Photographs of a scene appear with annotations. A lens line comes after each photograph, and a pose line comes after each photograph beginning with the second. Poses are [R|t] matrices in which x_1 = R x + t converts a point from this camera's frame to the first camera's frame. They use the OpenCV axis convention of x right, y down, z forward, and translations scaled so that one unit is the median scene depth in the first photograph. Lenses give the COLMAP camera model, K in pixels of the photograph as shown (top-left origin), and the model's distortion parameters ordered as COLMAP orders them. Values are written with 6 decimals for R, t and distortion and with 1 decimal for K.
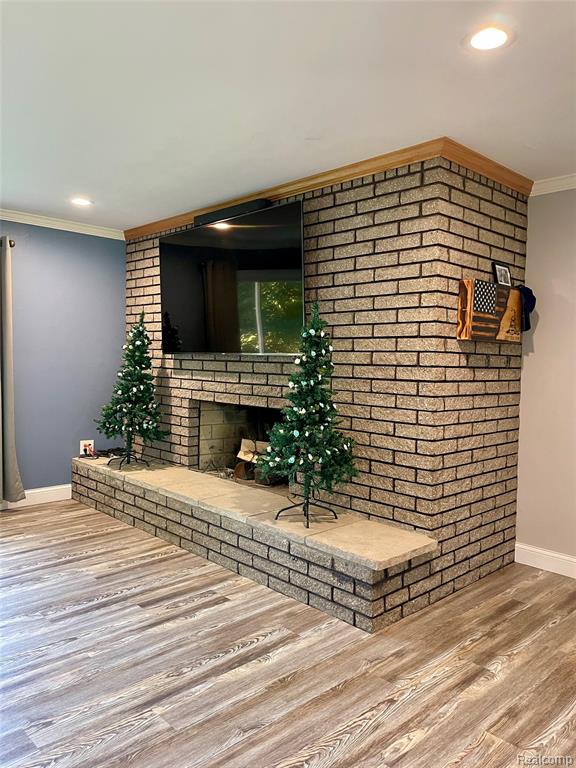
lens RADIAL K [[579.6, 0, 288.0], [0, 579.6, 384.0], [0, 0, 1]] dist [0.060623, -0.077654]
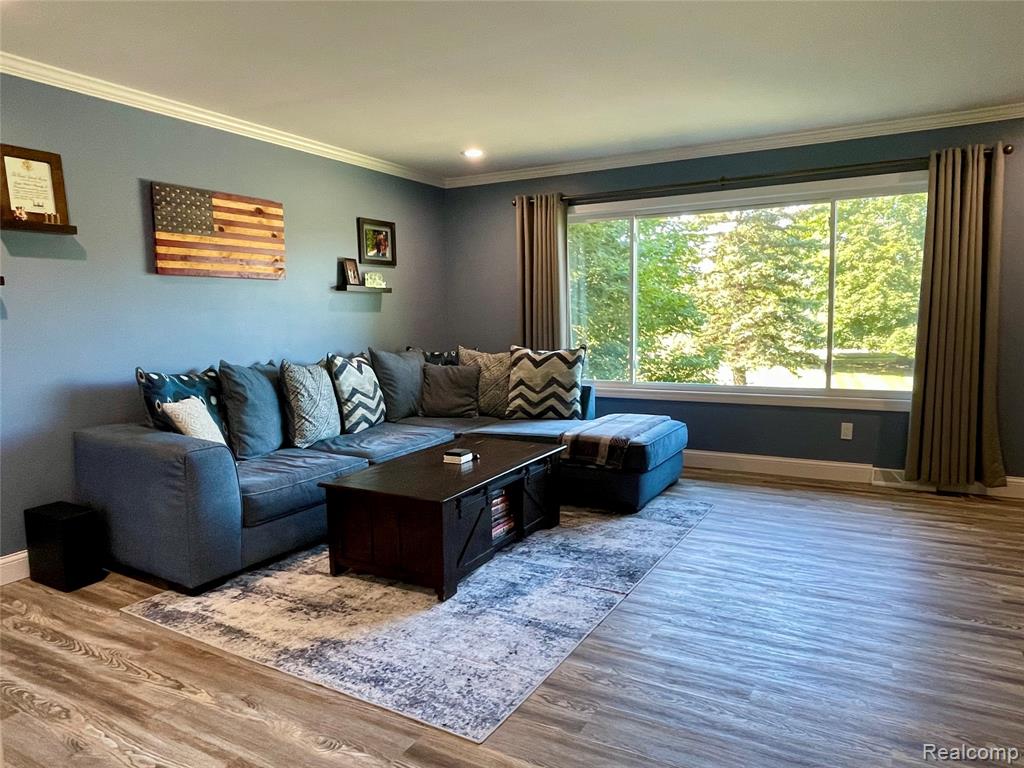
lens RADIAL K [[695.0, 0, 512.0], [0, 695.0, 384.0], [0, 0, 1]] dist [-0.002733, -0.002417]
pose [[0.283473, 0.070224, -0.956406, 0.218232], [-0.018674, 0.997530, 0.067708, 0.014720], [0.958798, -0.001333, 0.284084, 0.131085]]
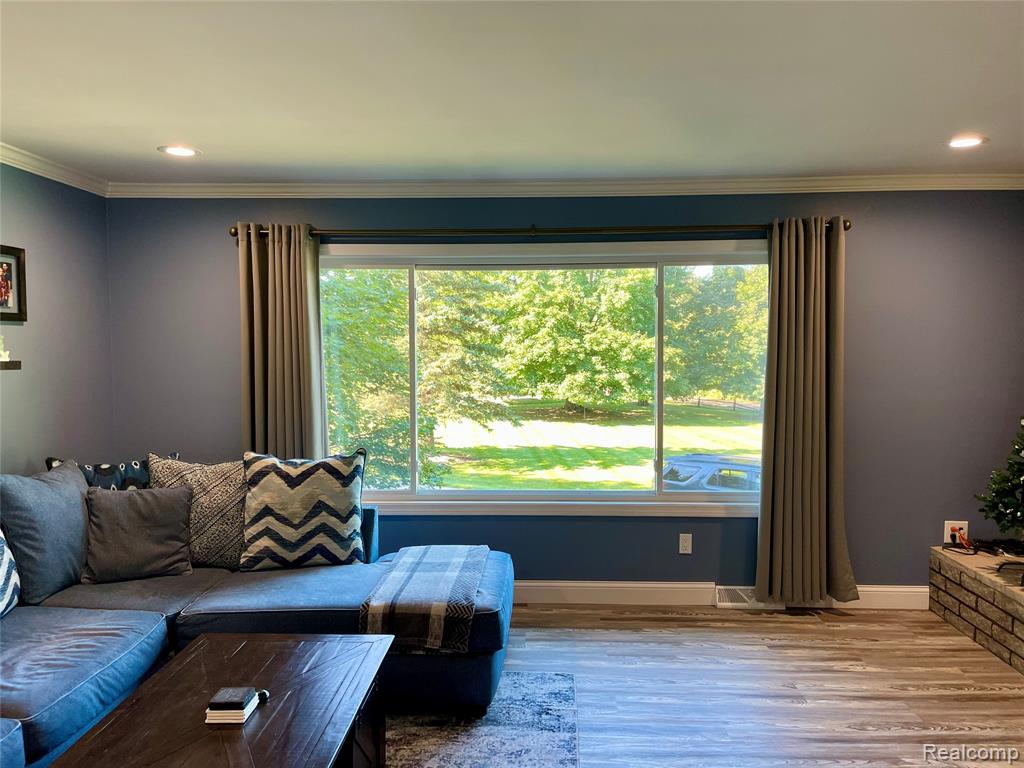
lens RADIAL K [[772.8, 0, 512.0], [0, 772.8, 384.0], [0, 0, 1]] dist [0.060623, -0.077654]
pose [[0.694827, 0.014494, -0.719031, -0.082860], [-0.015403, 0.999867, 0.005270, -0.051136], [0.719012, 0.007413, 0.694958, 0.084591]]
